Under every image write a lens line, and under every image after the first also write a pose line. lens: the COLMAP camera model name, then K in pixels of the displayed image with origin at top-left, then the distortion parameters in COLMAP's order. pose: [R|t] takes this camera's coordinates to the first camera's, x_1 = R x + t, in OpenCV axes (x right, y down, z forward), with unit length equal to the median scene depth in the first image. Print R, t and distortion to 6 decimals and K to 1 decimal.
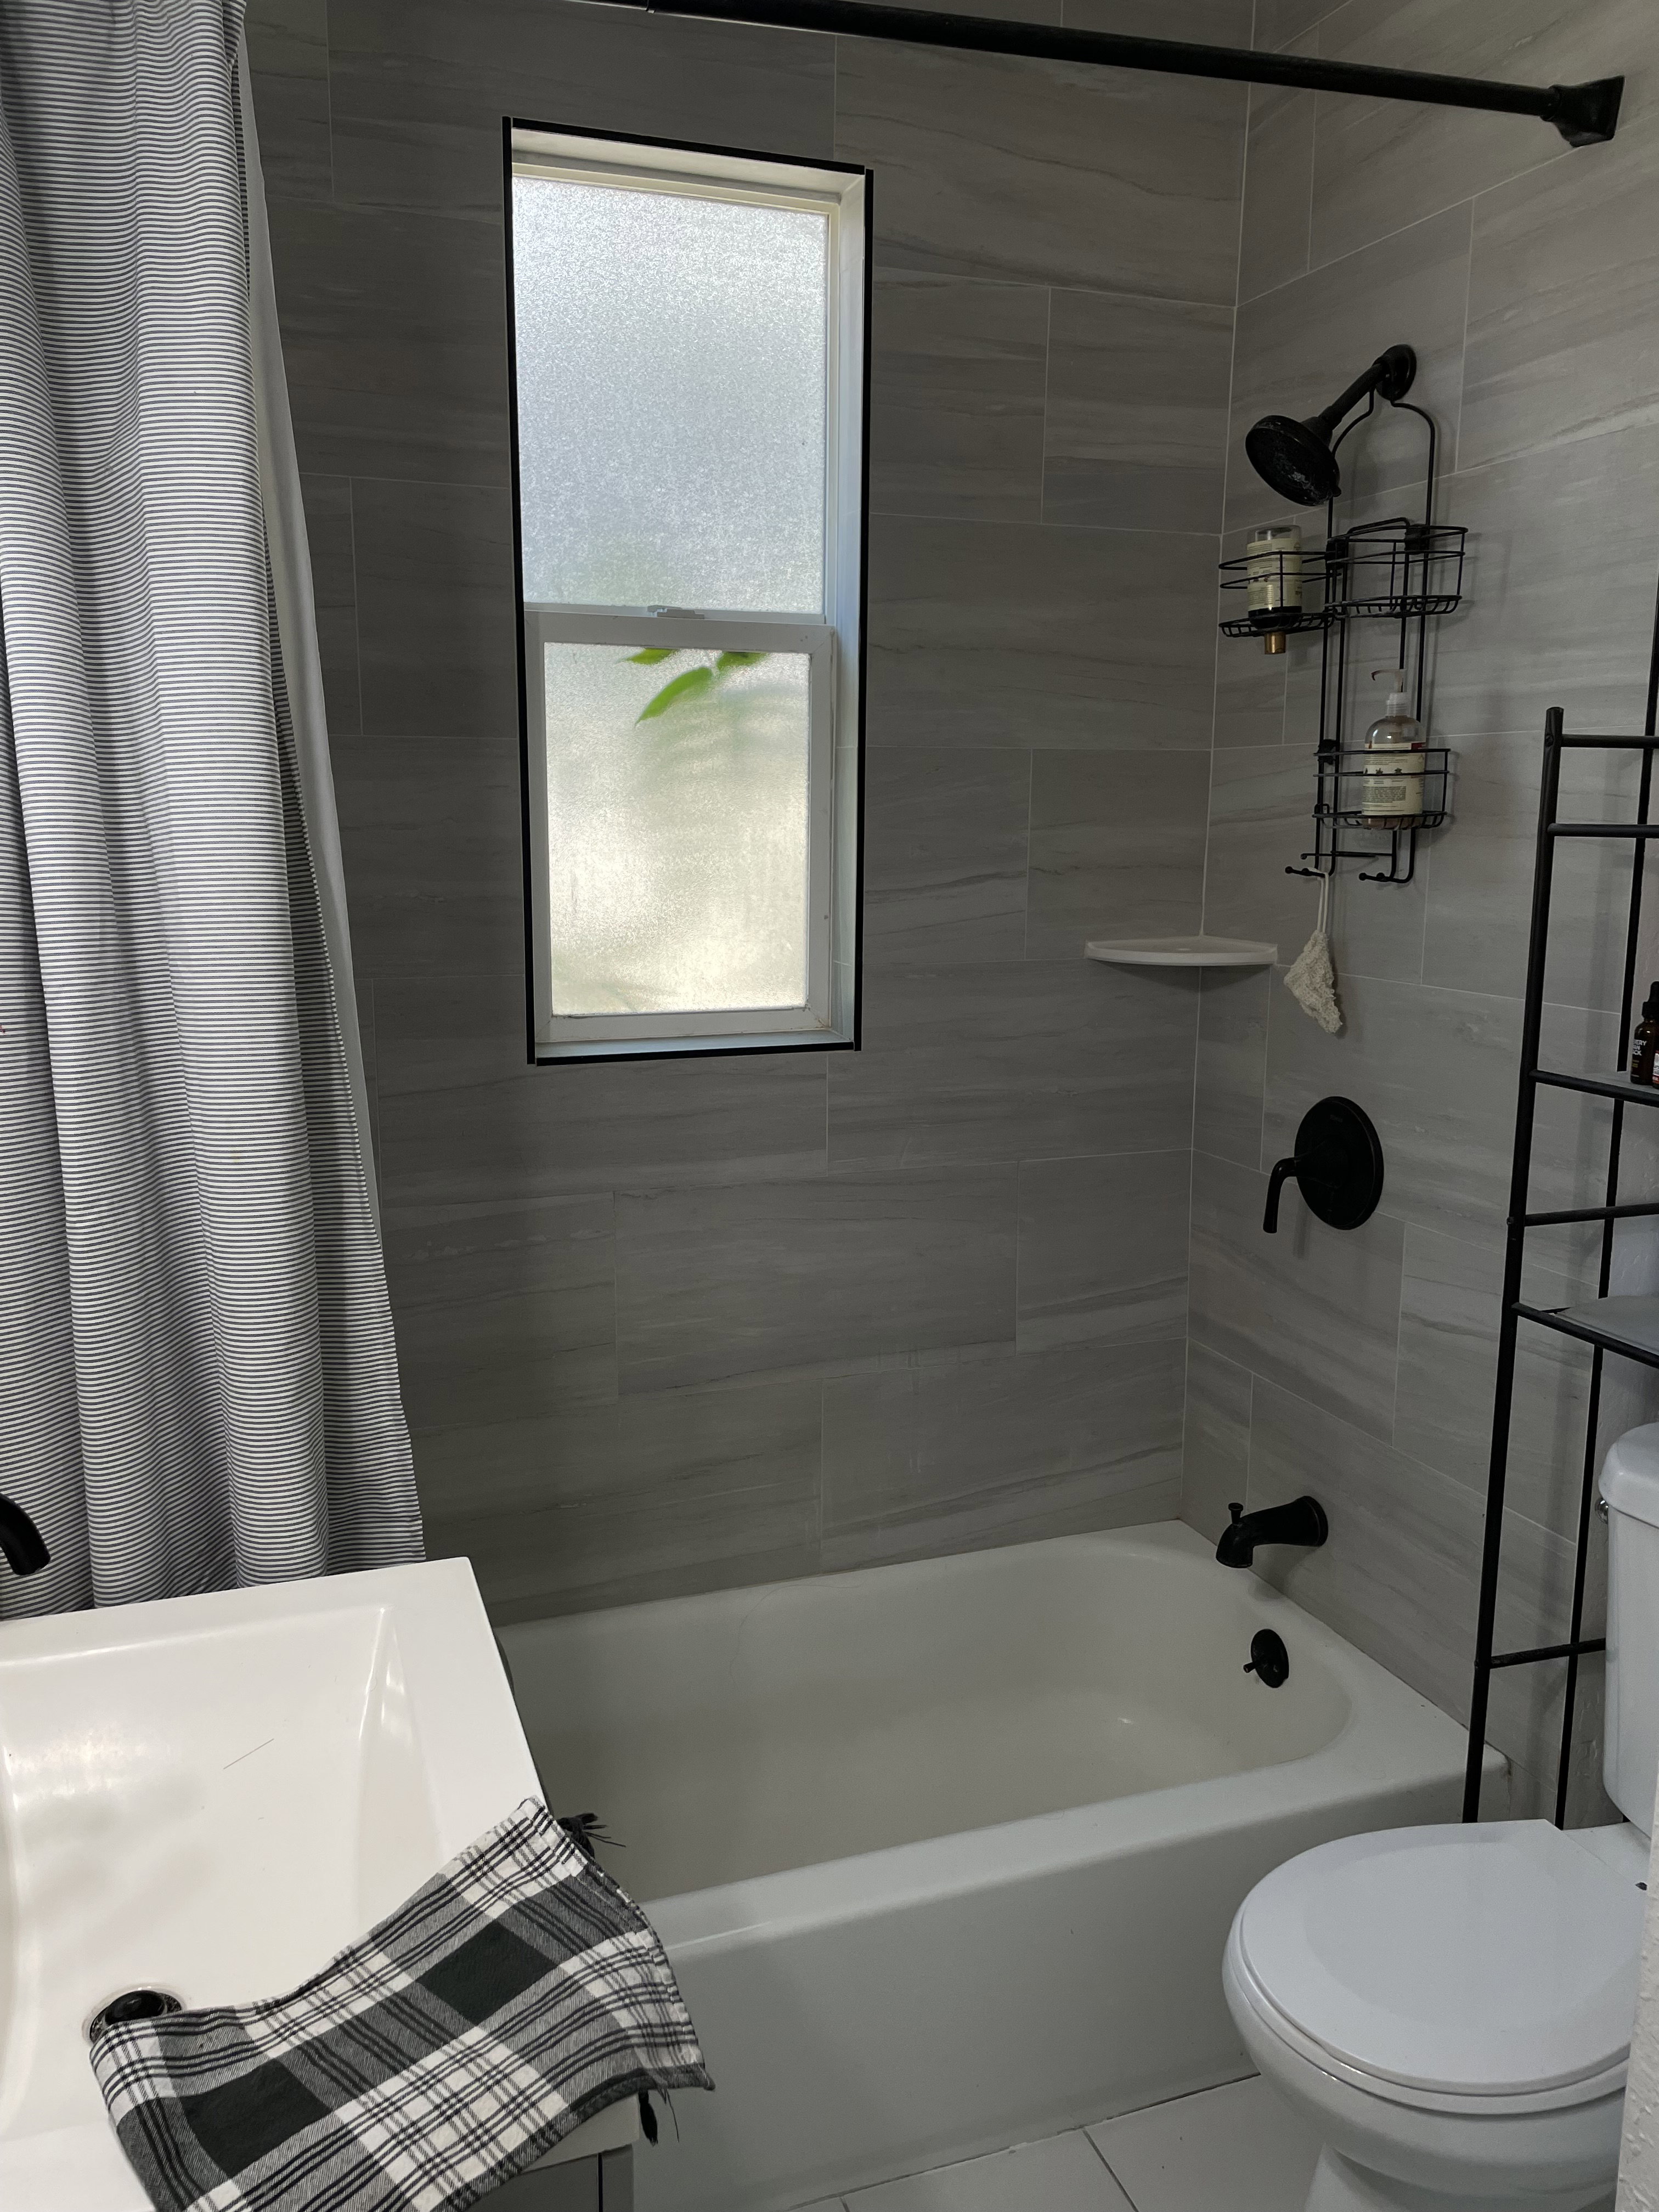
lens RADIAL K [[1660.3, 0, 830.6], [0, 1660.3, 1107.9], [0, 0, 1]] dist [0.082389, -0.108373]
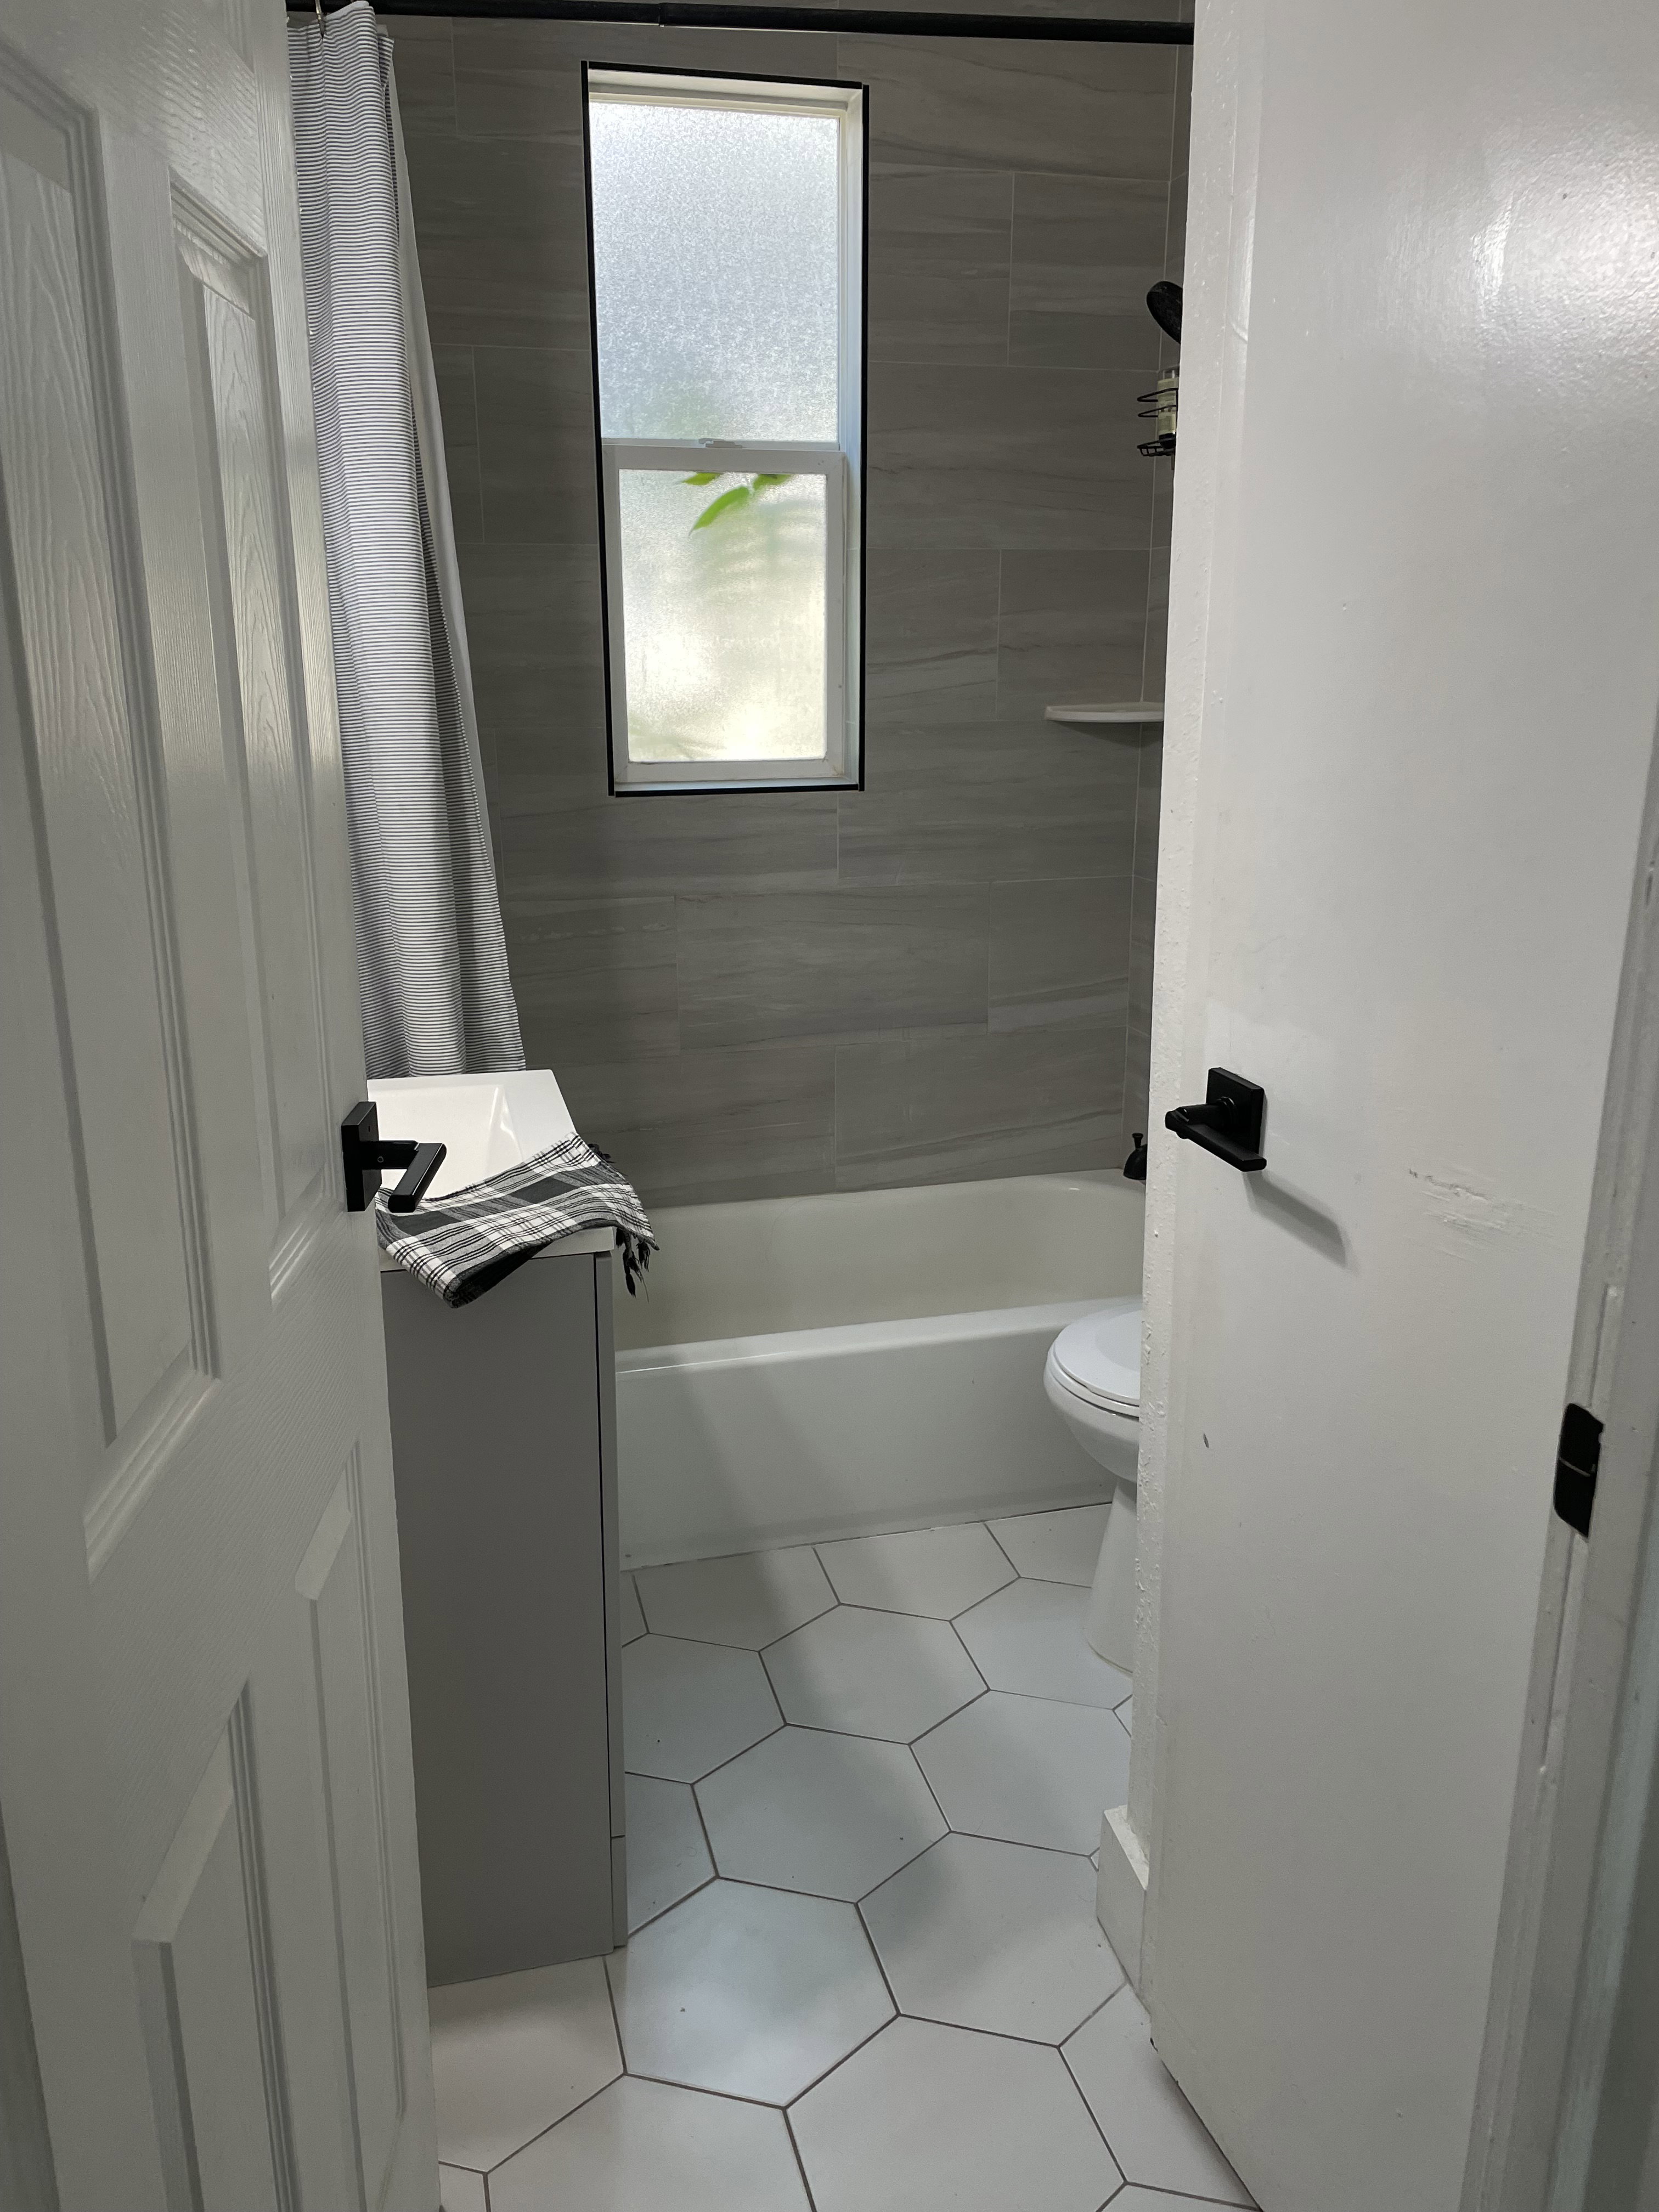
lens RADIAL K [[1660.3, 0, 841.0], [0, 1660.3, 1111.6], [0, 0, 1]] dist [0.082389, -0.108373]
pose [[0.996675, 0.014321, -0.080206, 0.116552], [-0.006441, 0.995198, 0.097668, 0.095149], [0.081219, -0.096827, 0.991982, -0.346294]]
